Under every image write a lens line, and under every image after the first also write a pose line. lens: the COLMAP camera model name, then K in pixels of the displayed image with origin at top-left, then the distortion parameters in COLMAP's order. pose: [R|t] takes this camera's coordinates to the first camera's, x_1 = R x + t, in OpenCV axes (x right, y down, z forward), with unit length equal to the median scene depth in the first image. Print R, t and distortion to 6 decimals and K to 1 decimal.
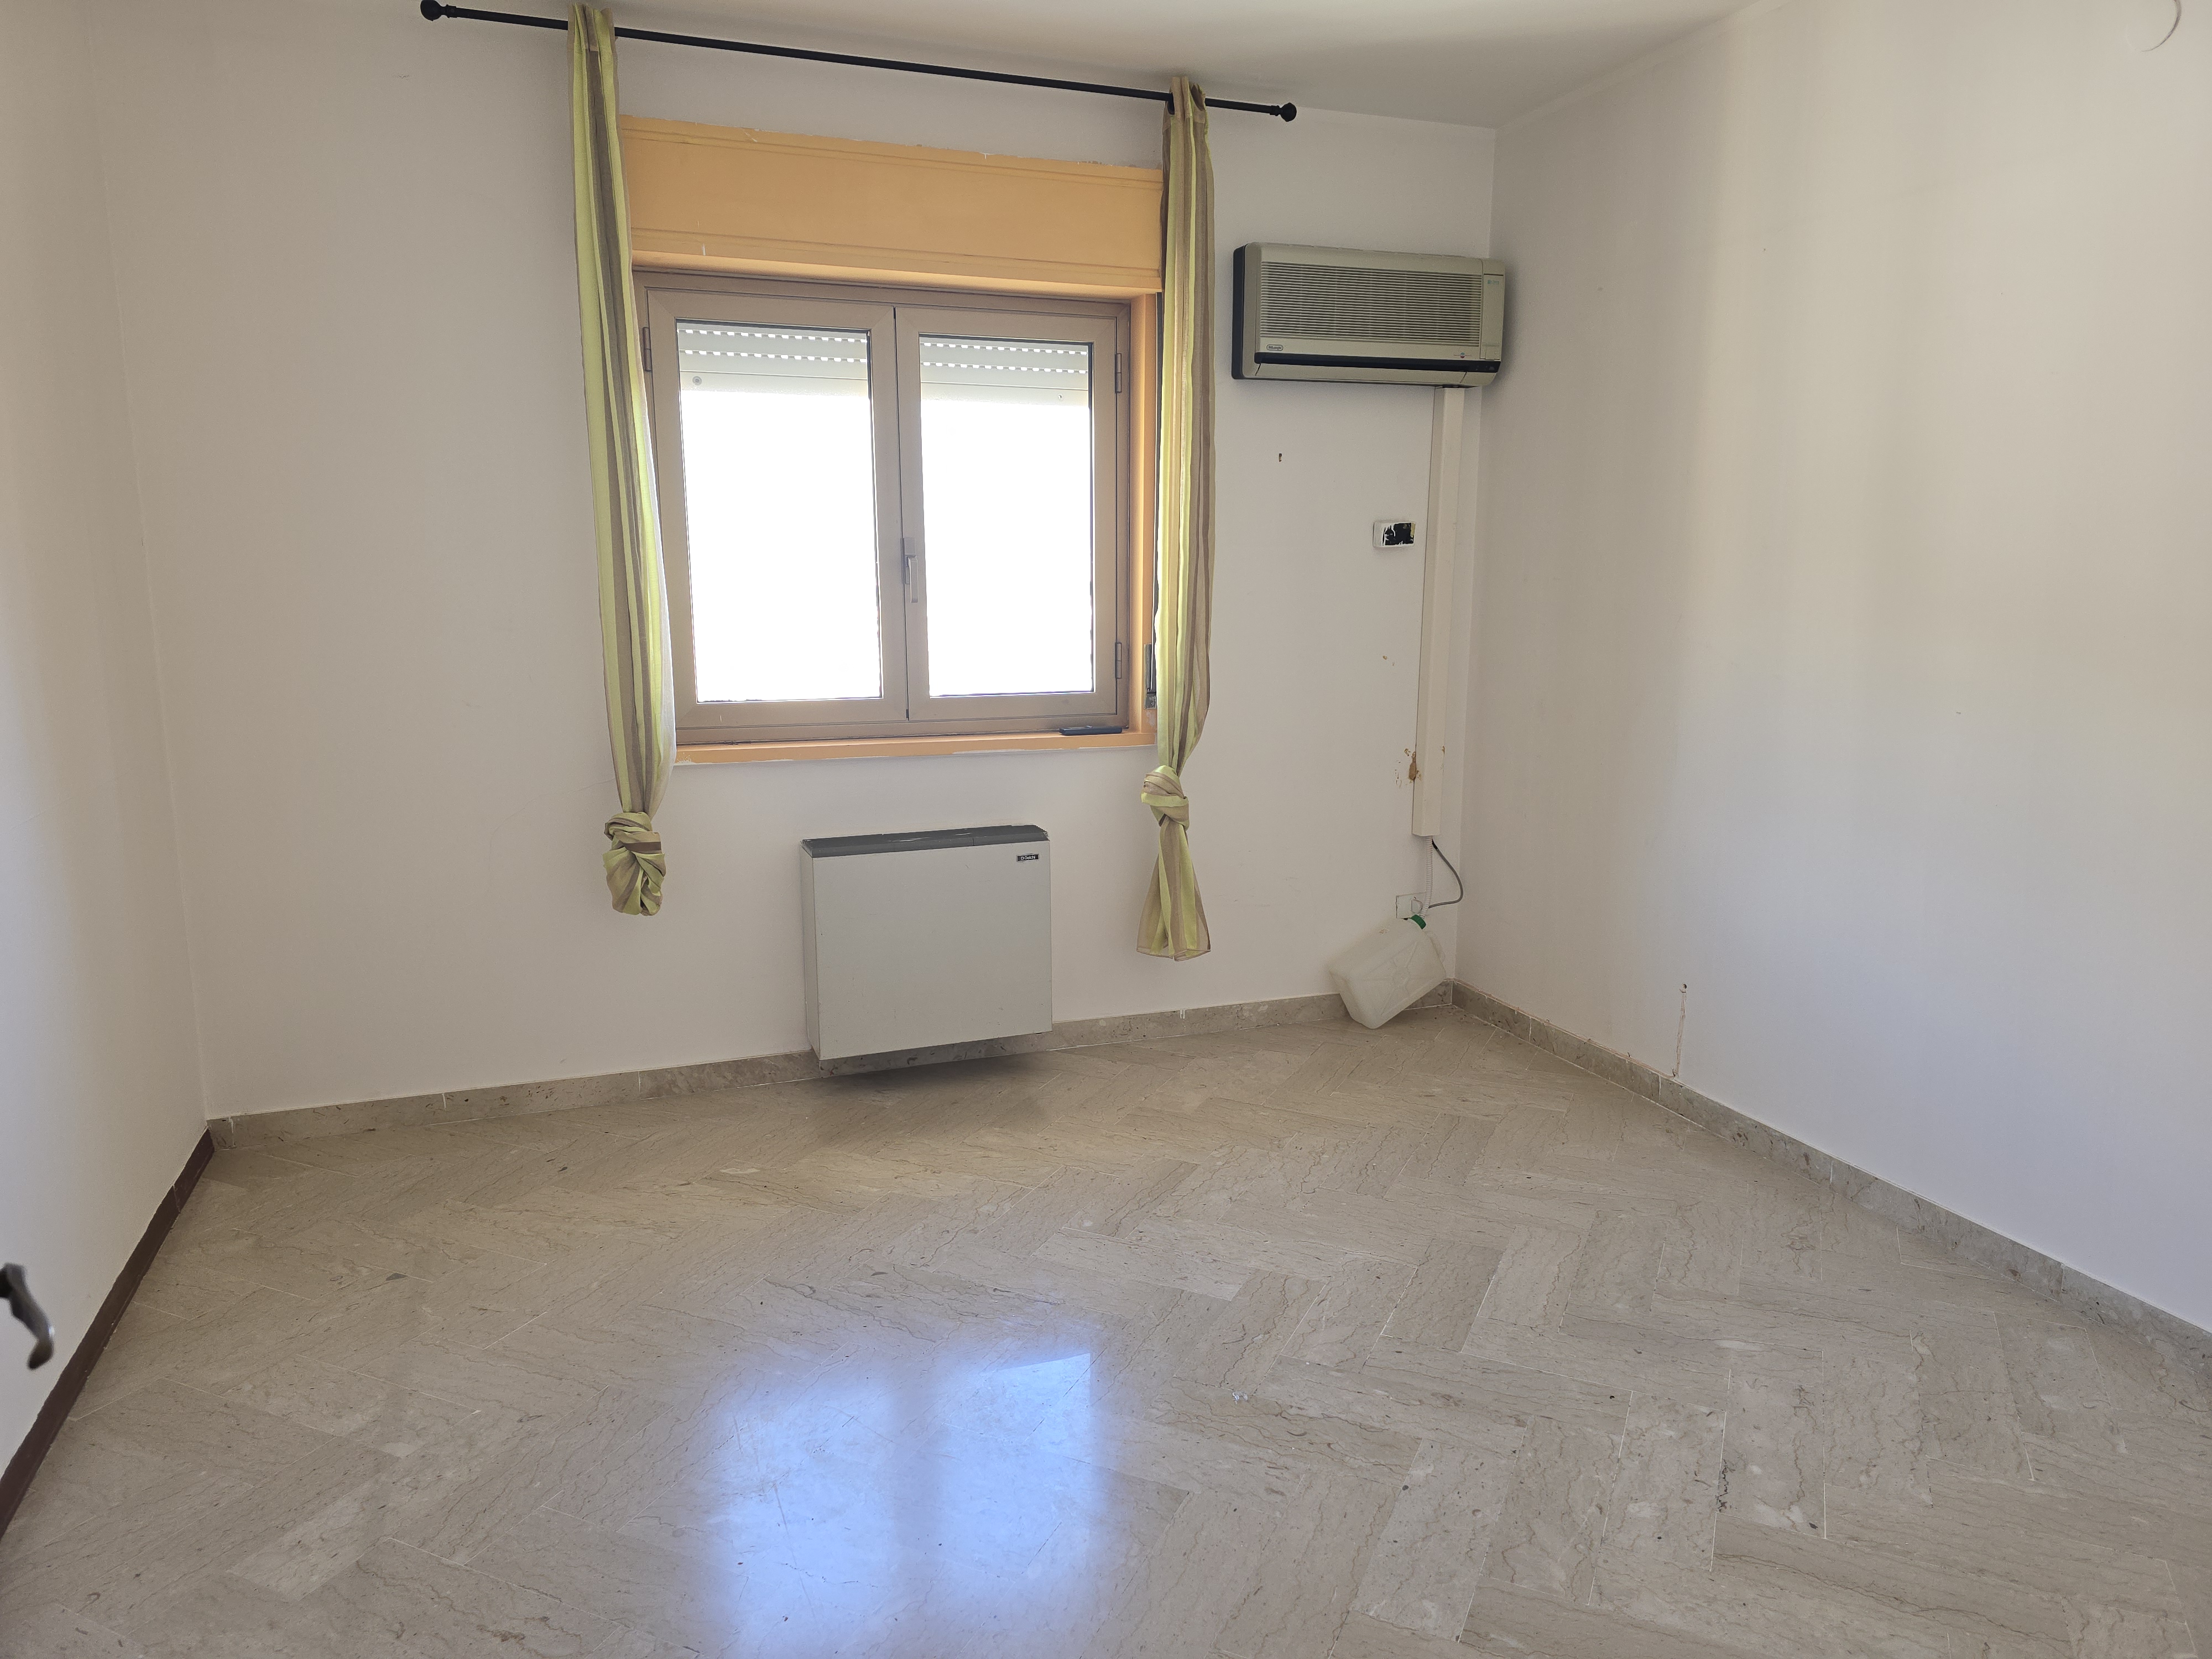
lens RADIAL K [[1502.9, 0, 1113.9], [0, 1502.9, 815.3], [0, 0, 1]] dist [0.086610, -0.072519]
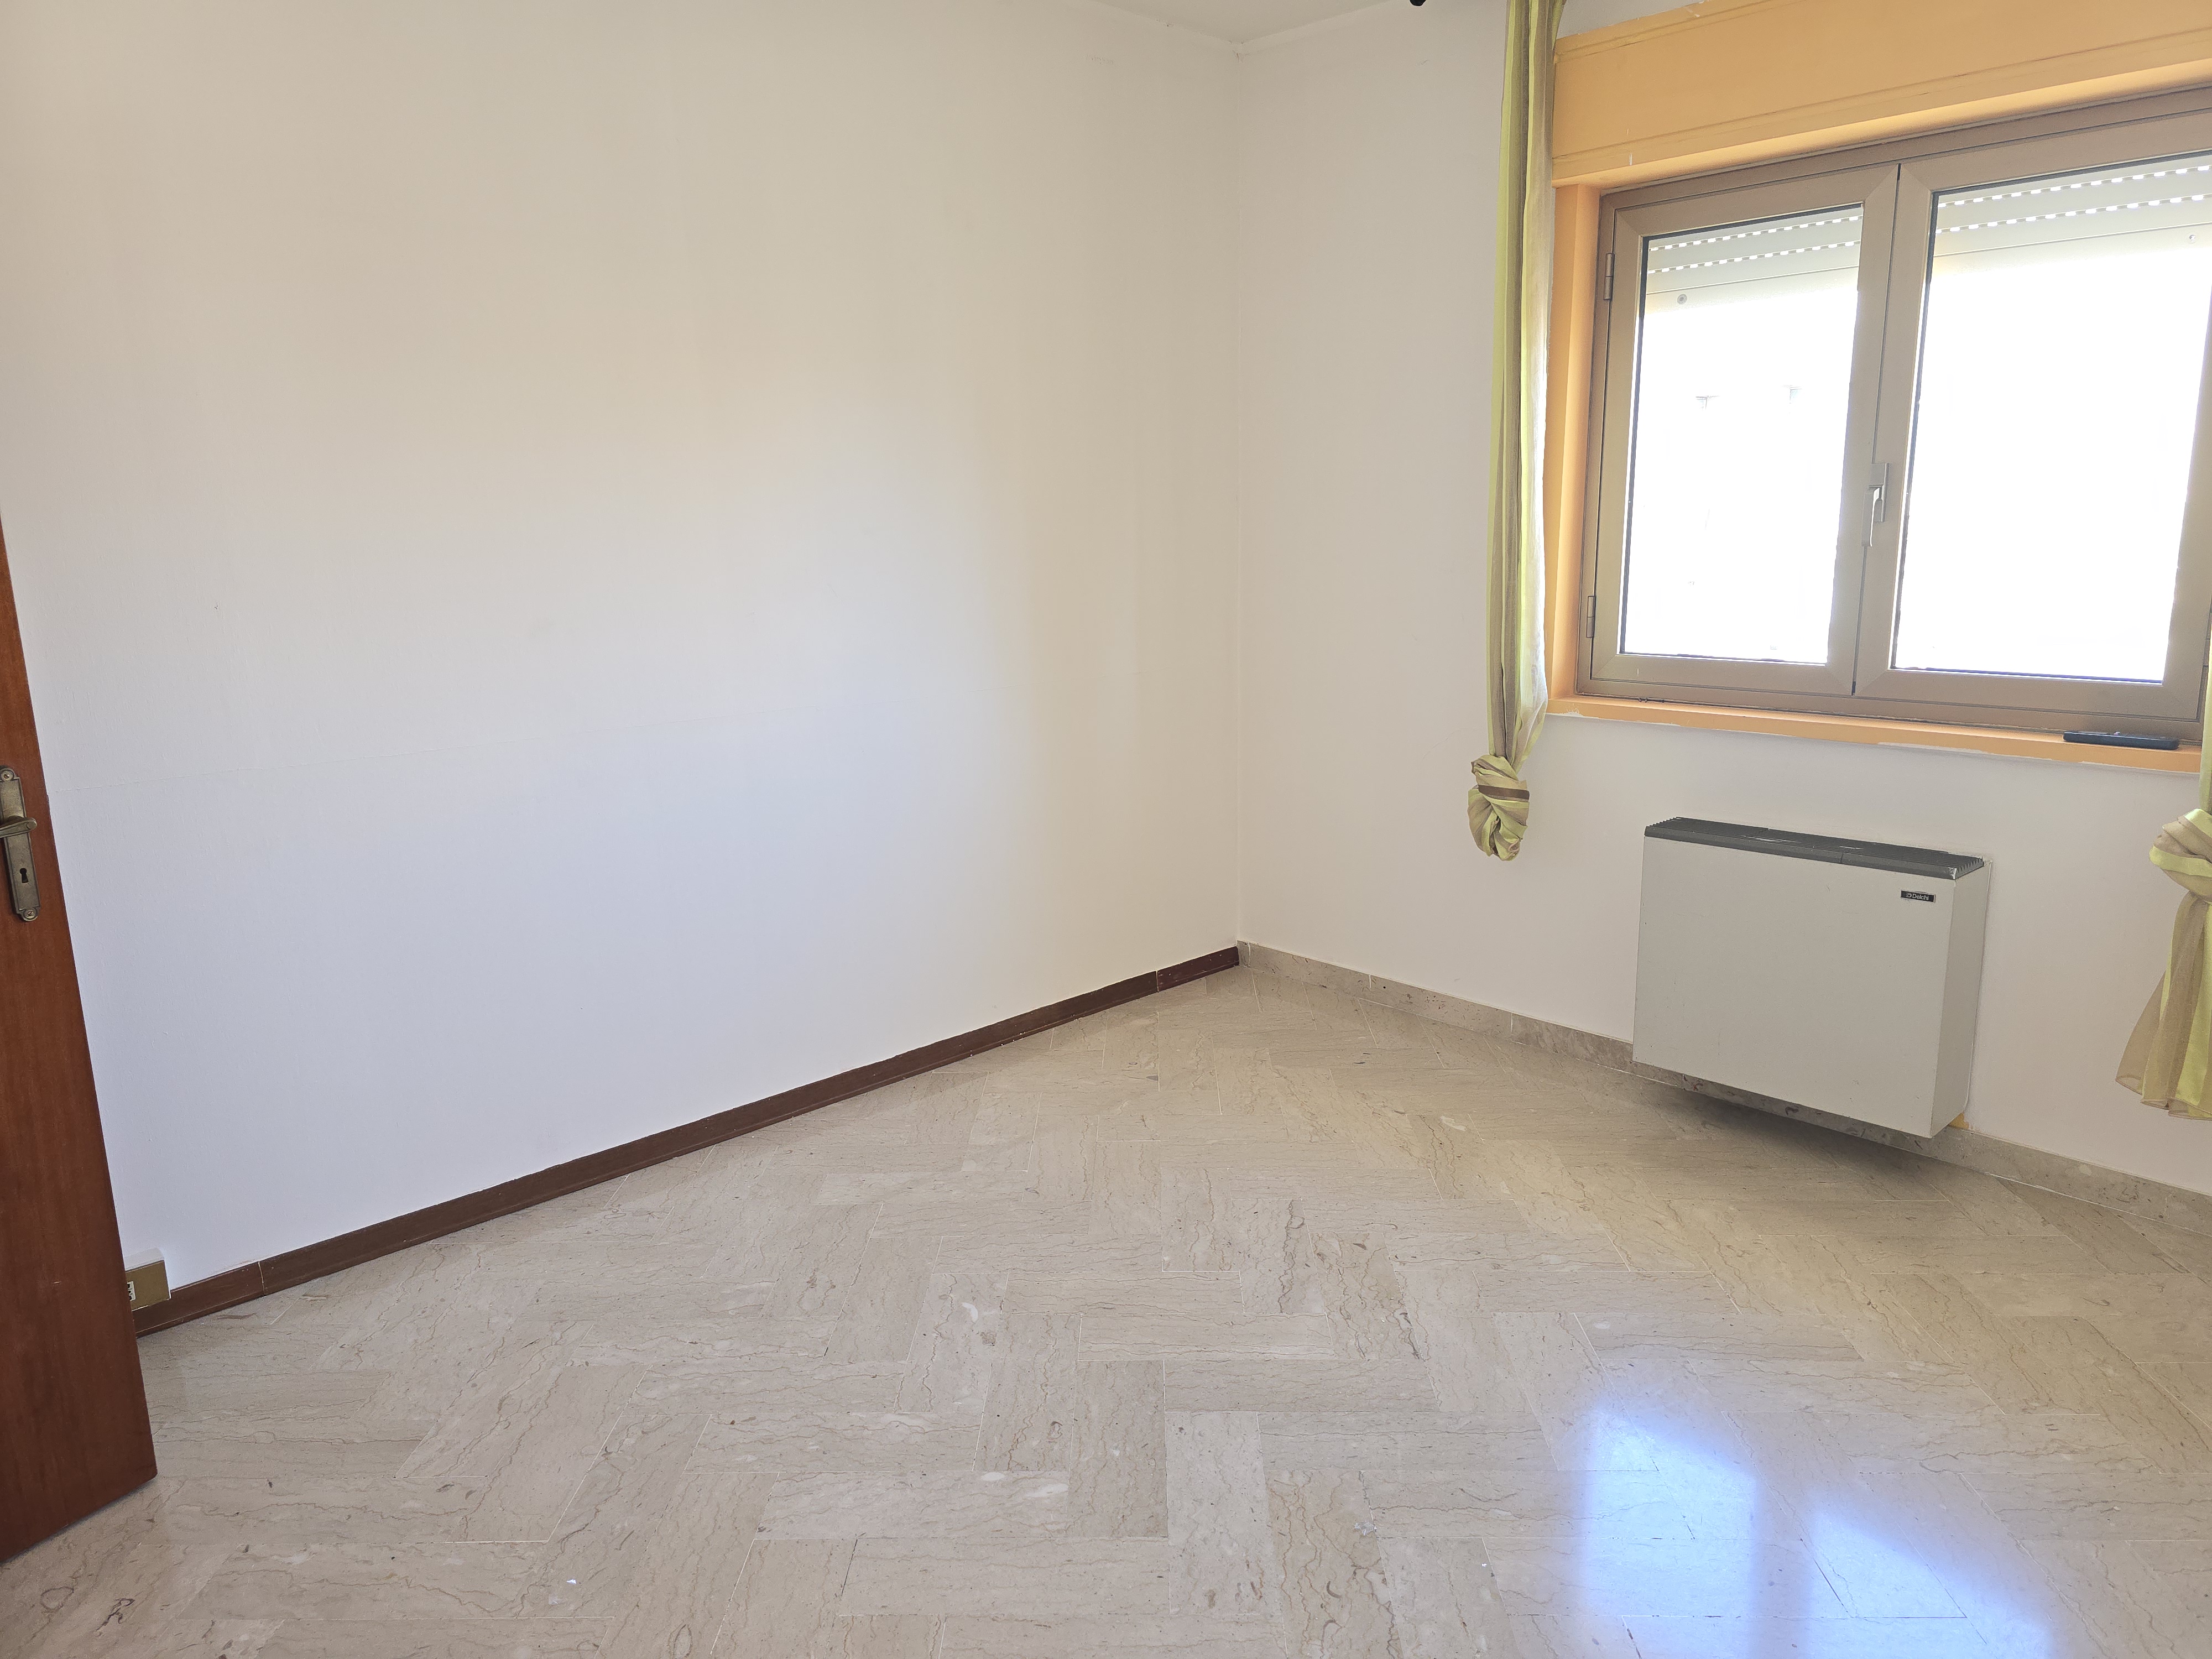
lens RADIAL K [[1502.9, 0, 1113.9], [0, 1502.9, 815.3], [0, 0, 1]] dist [0.086610, -0.072519]
pose [[0.391461, 0.177135, -0.902985, 0.474327], [-0.135012, 0.981734, 0.134053, -0.060239], [0.910236, 0.069438, 0.408226, 0.341387]]
